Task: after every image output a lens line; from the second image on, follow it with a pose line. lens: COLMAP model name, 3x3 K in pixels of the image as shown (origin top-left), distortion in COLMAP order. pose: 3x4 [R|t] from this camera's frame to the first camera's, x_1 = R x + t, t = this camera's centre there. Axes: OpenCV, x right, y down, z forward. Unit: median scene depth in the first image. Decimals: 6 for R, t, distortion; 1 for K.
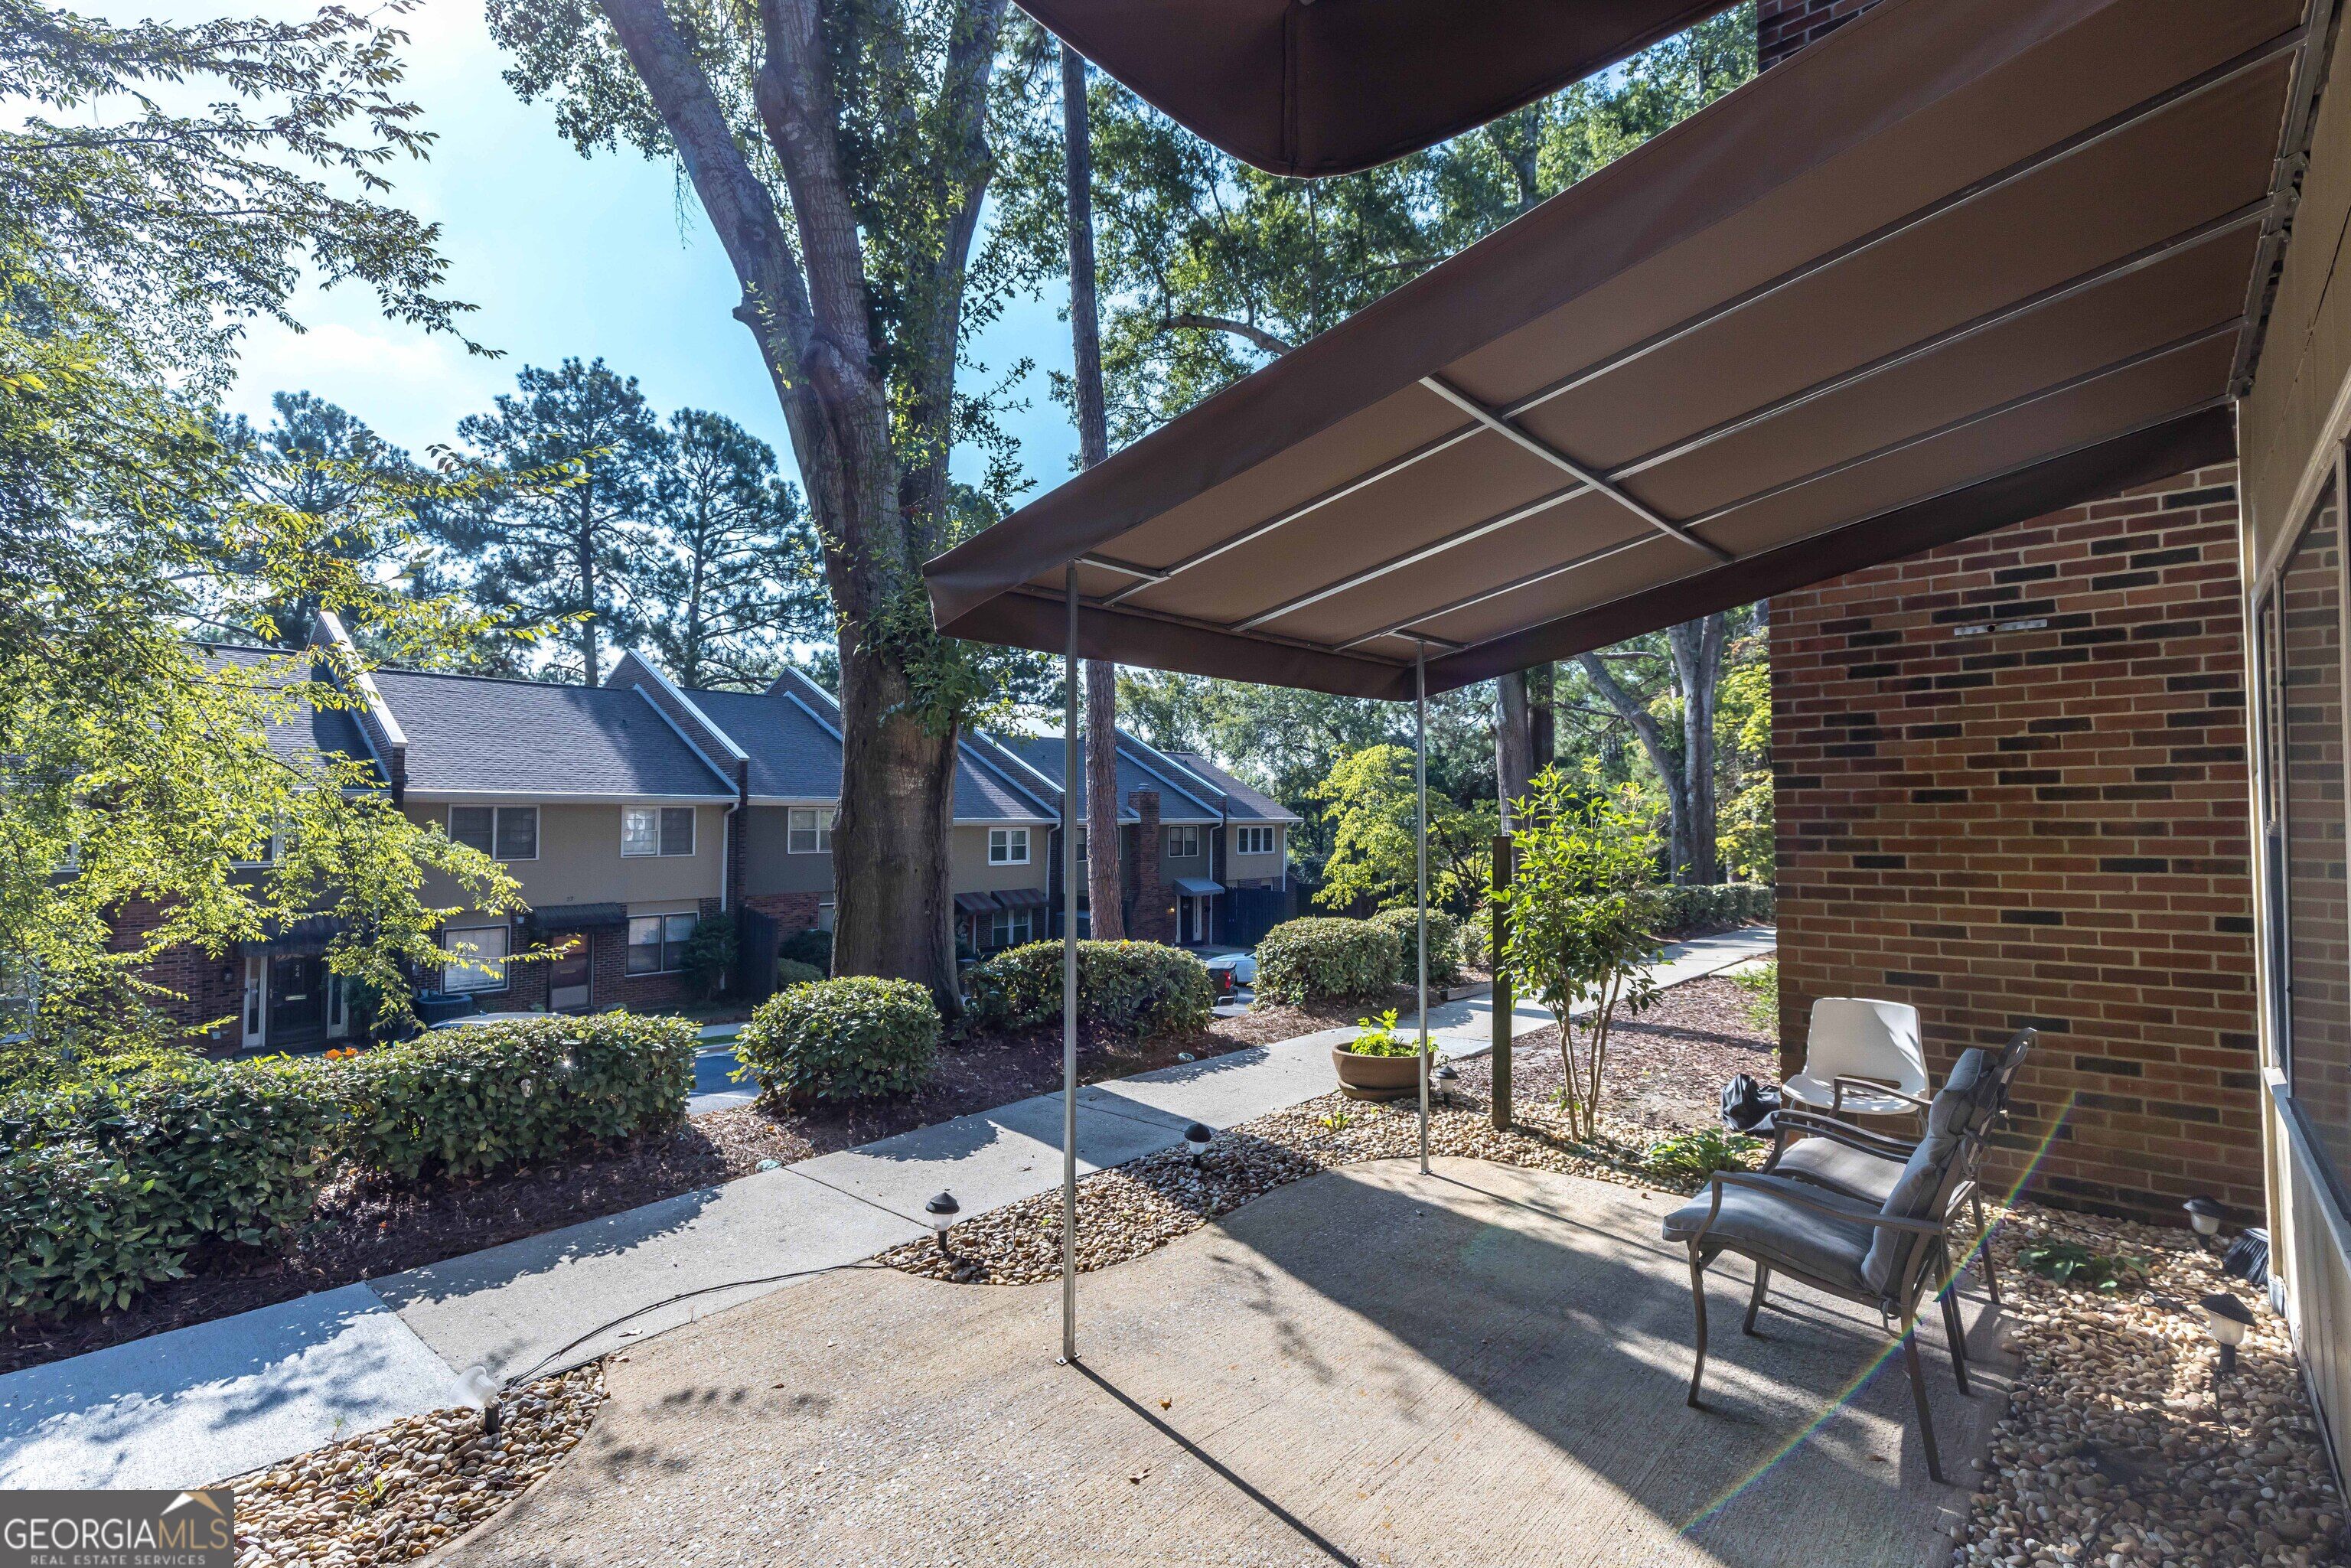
lens RADIAL K [[1079.9, 0, 1203.7], [0, 1079.9, 768.9], [0, 0, 1]] dist [-0.002323, -0.000618]
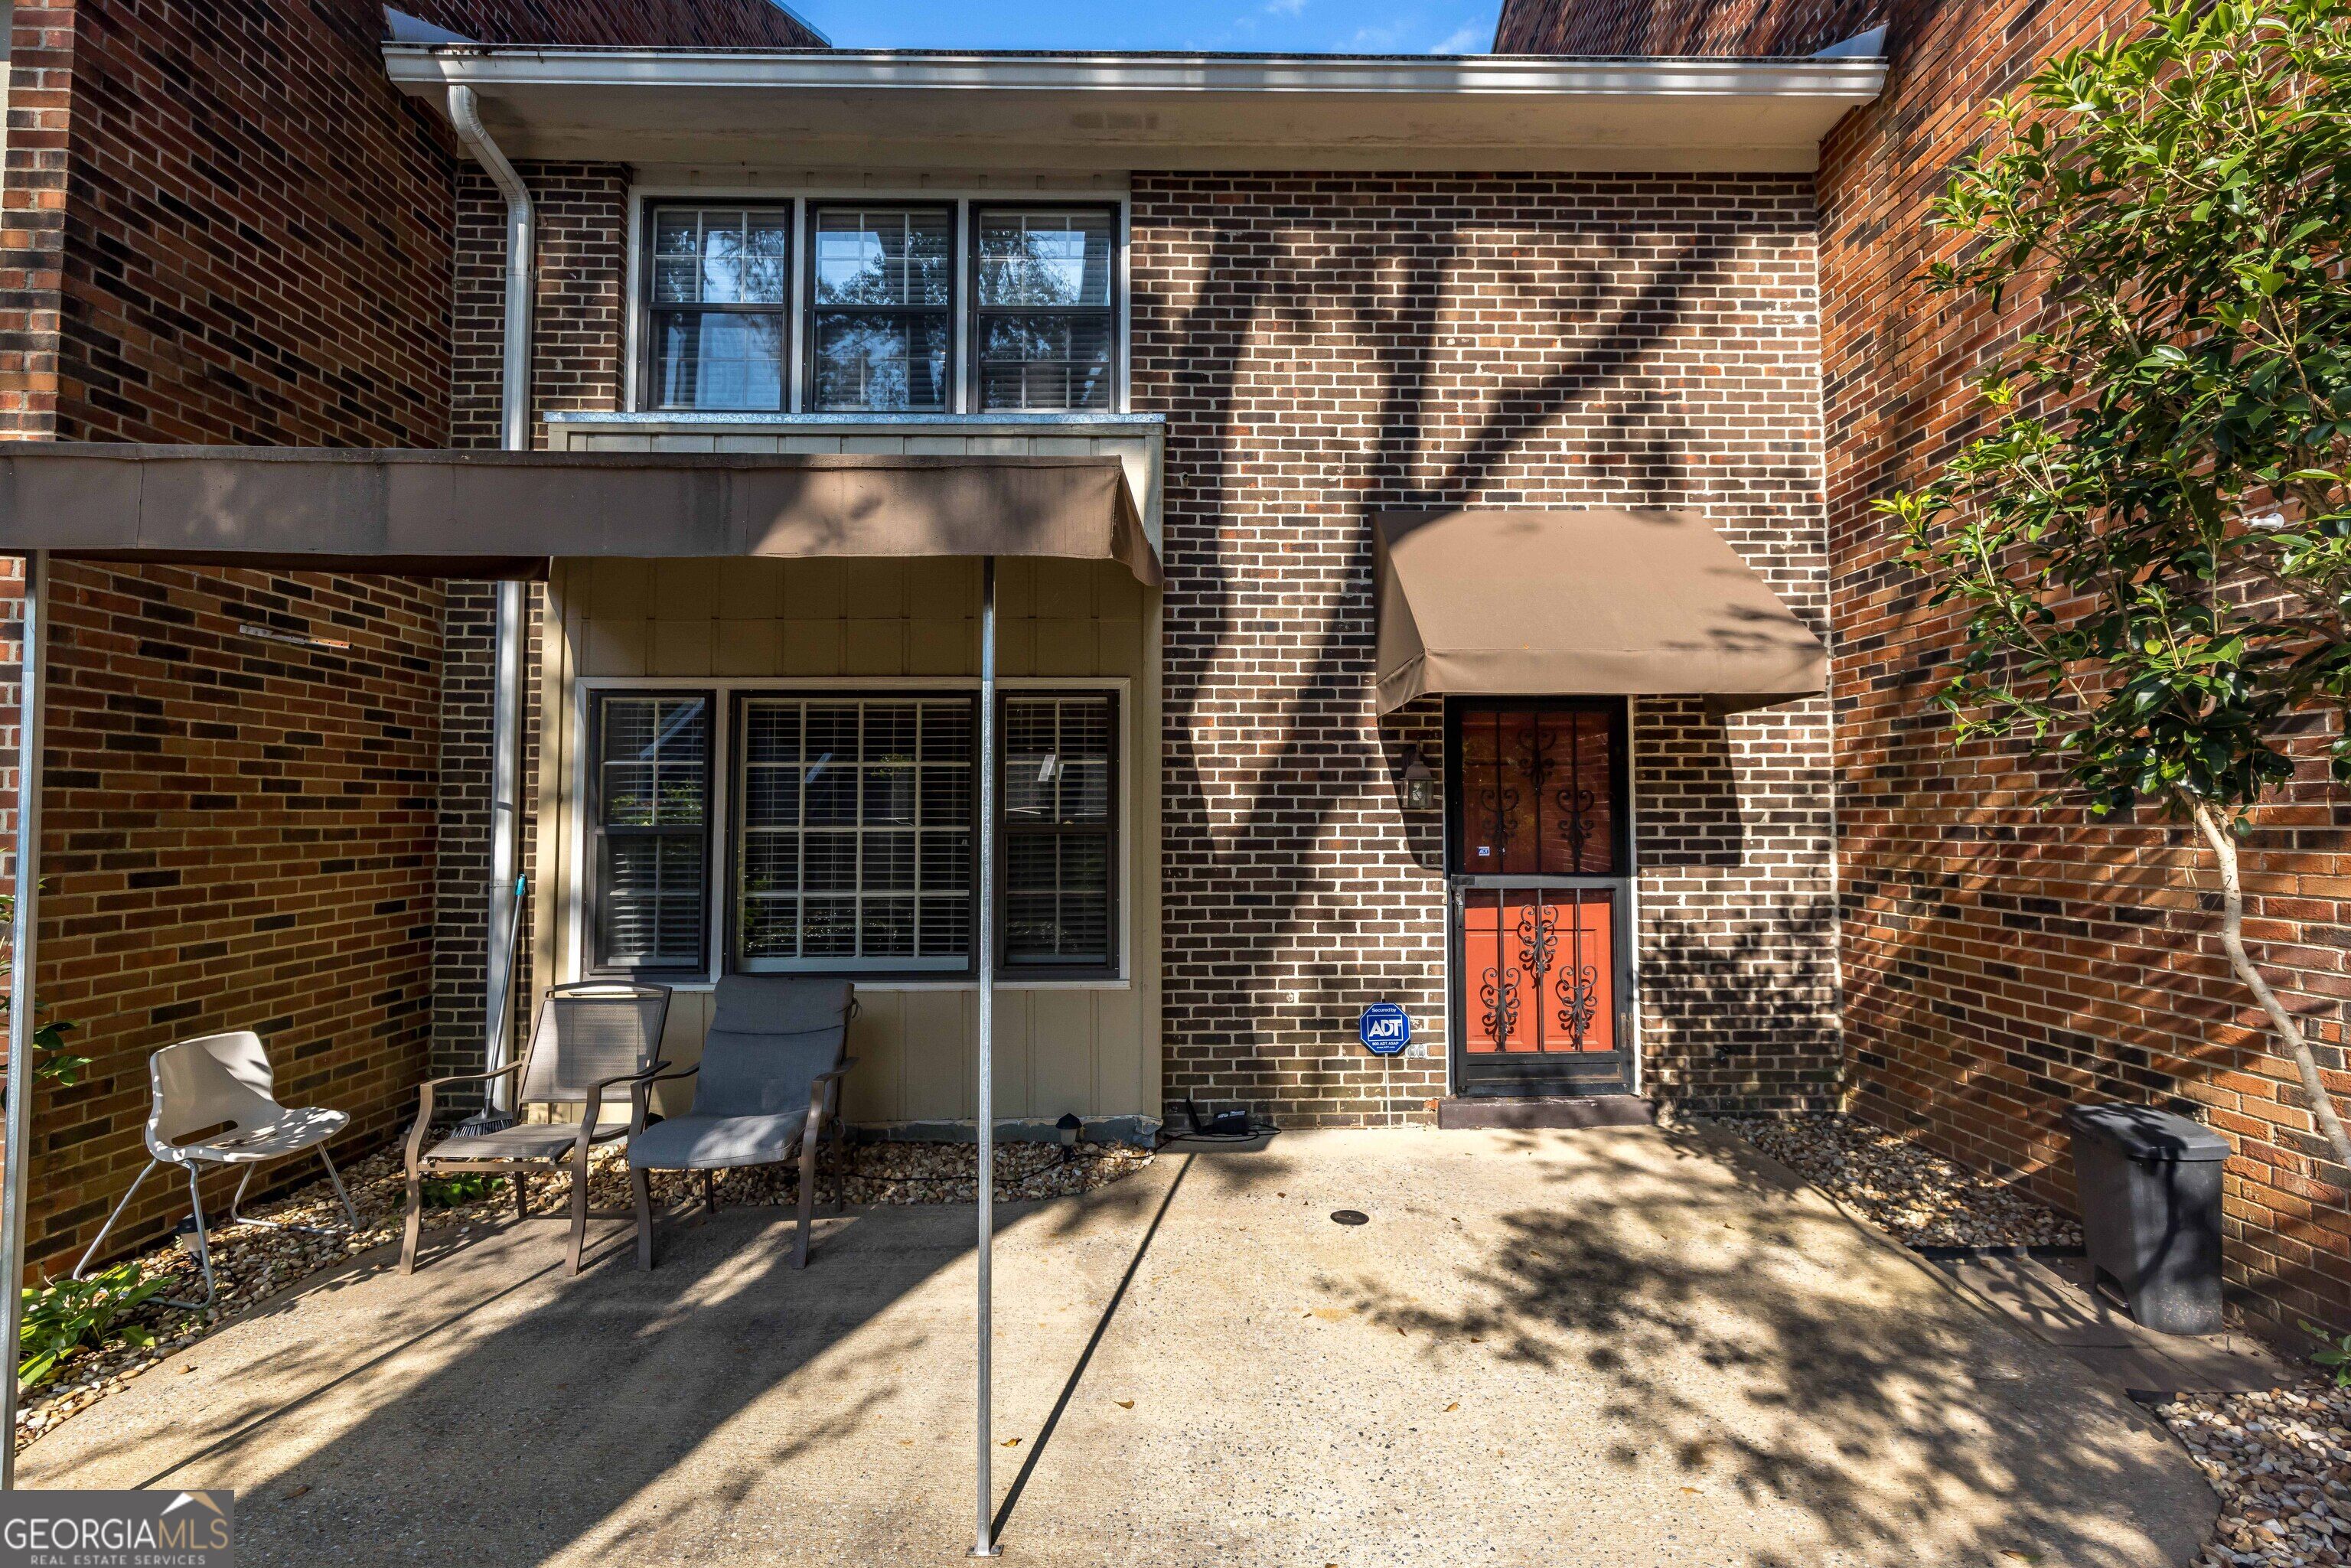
lens RADIAL K [[1088.0, 0, 1194.2], [0, 1088.0, 766.2], [0, 0, 1]] dist [0.002378, -0.000601]
pose [[-0.677864, 0.037516, 0.734230, -0.582282], [-0.028591, 0.996596, -0.077318, 0.044204], [-0.734632, -0.073403, -0.674484, 1.056978]]
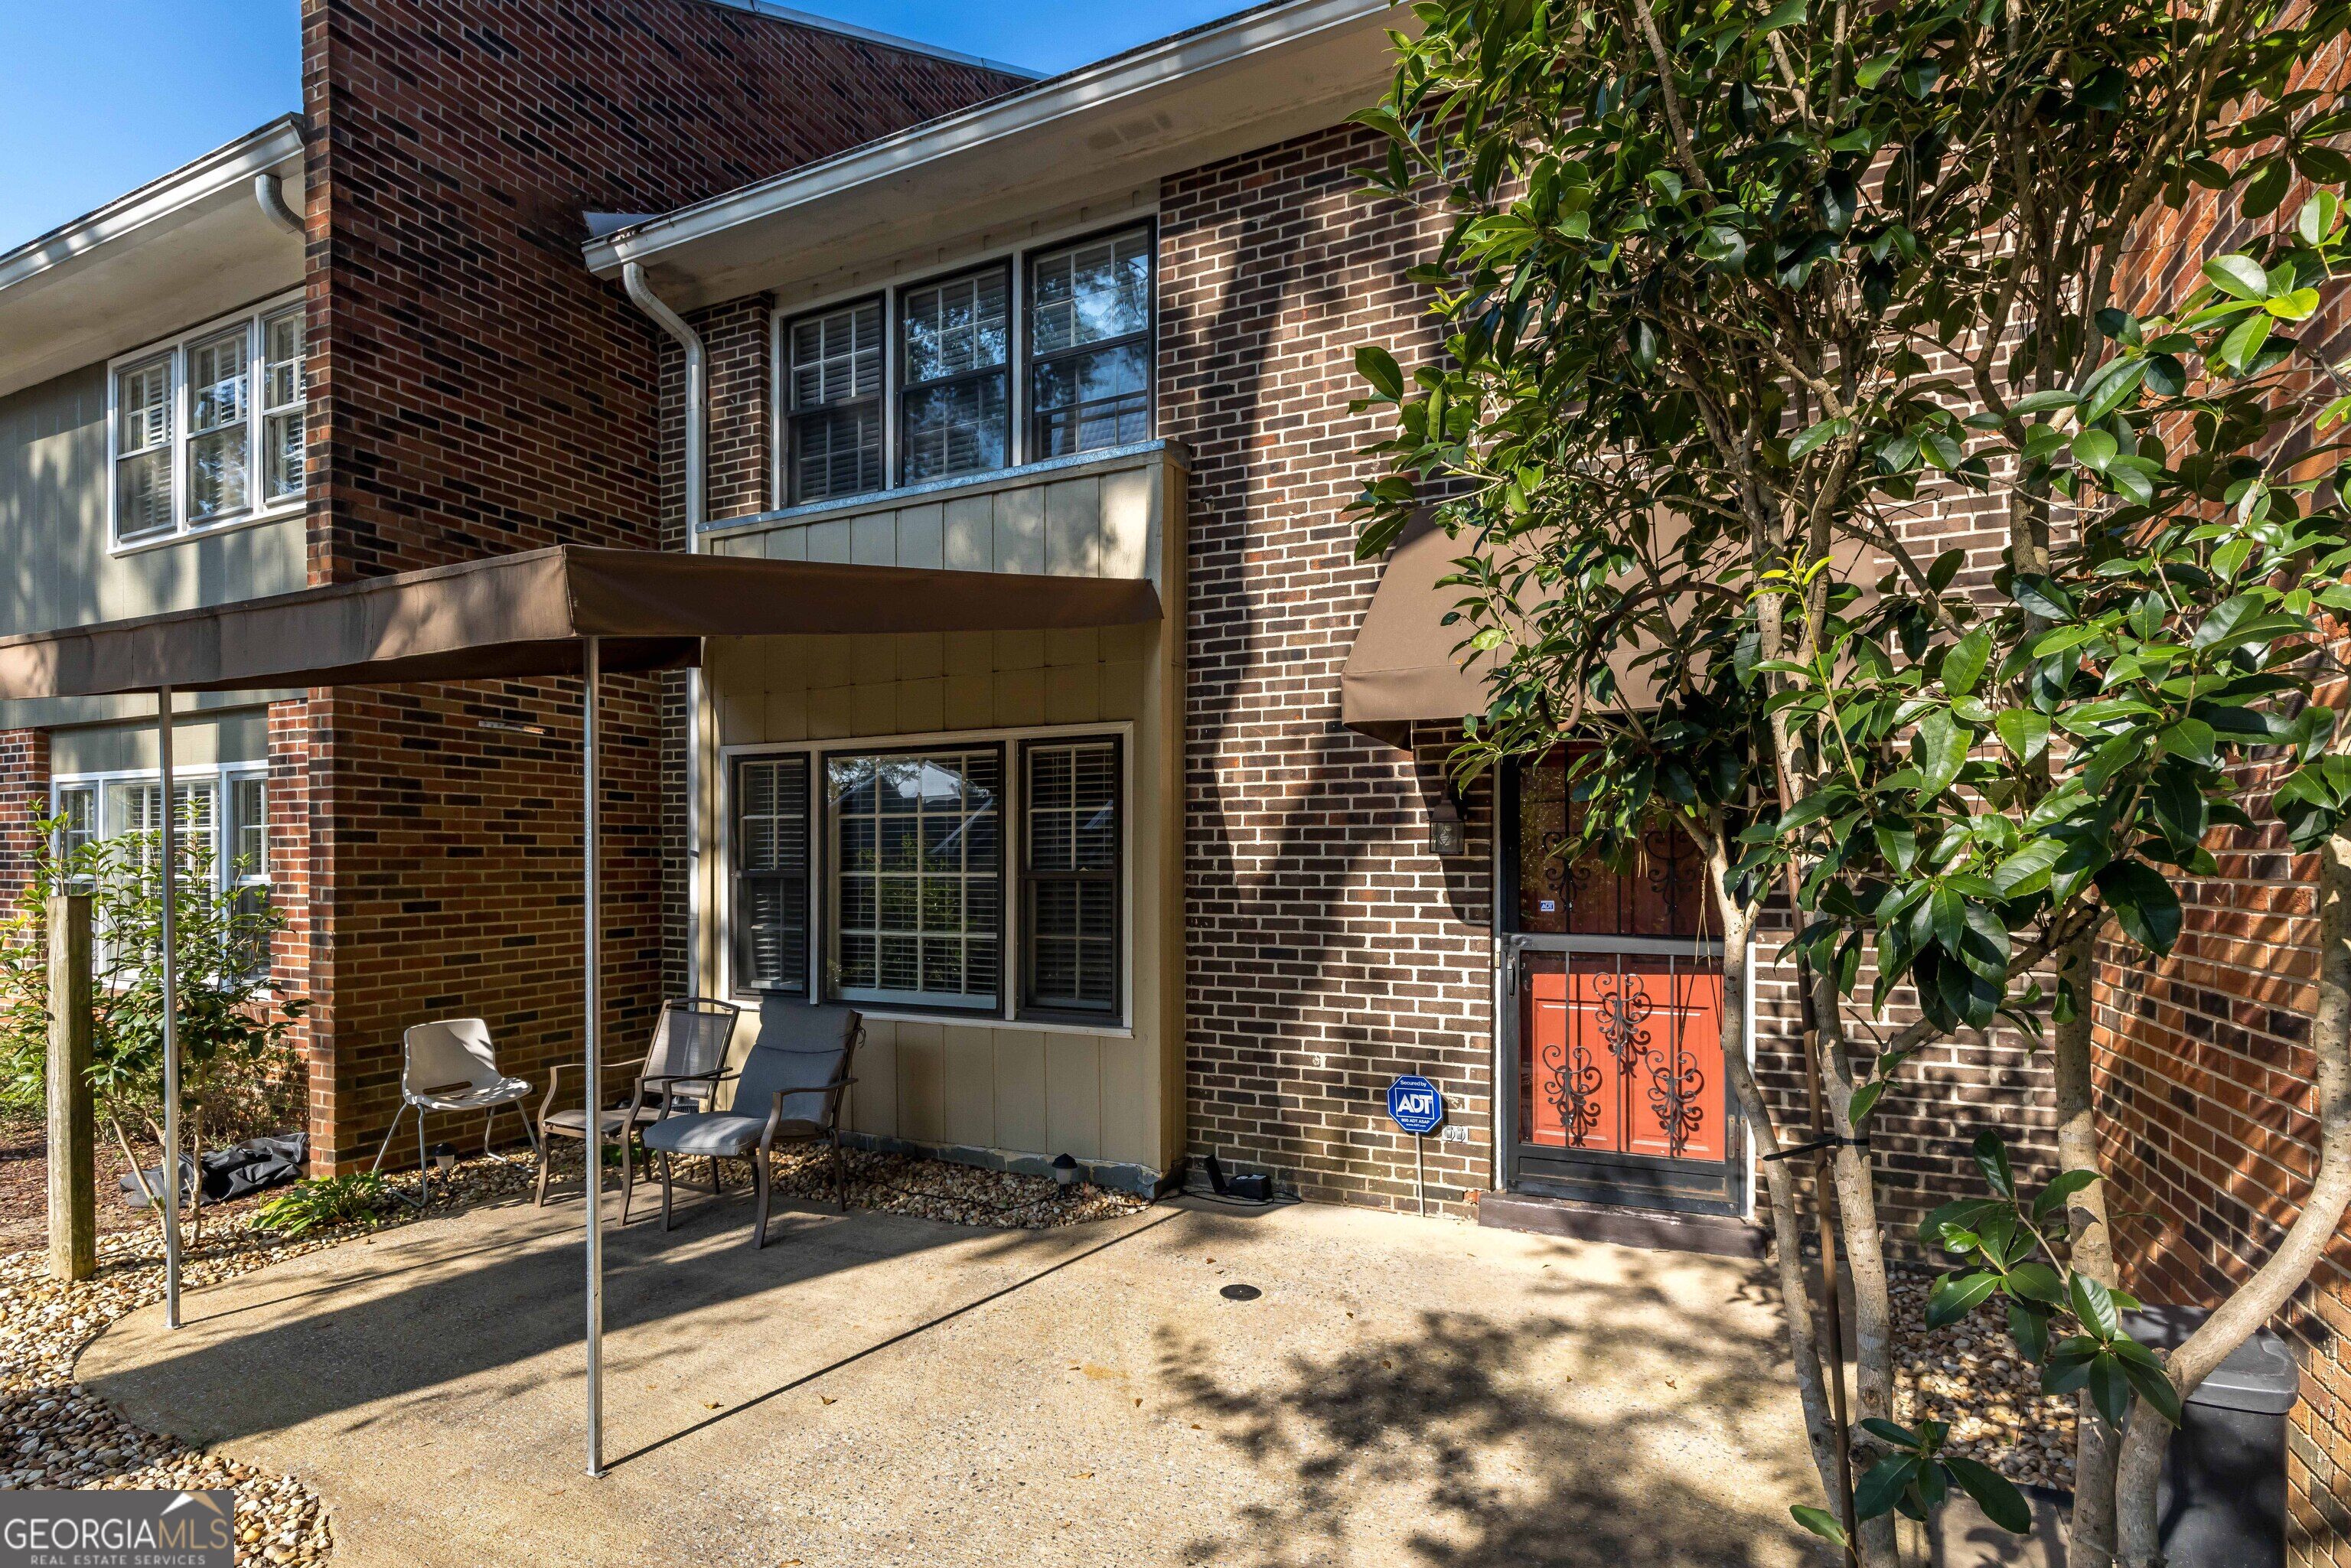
lens RADIAL K [[1158.3, 0, 1153.7], [0, 1158.3, 871.9], [0, 0, 1]] dist [-0.000628, -0.000290]
pose [[-0.263616, -0.005453, 0.964612, -0.861481], [-0.041004, 0.999144, -0.005557, 0.023962], [-0.963756, -0.041018, -0.263614, 0.607081]]
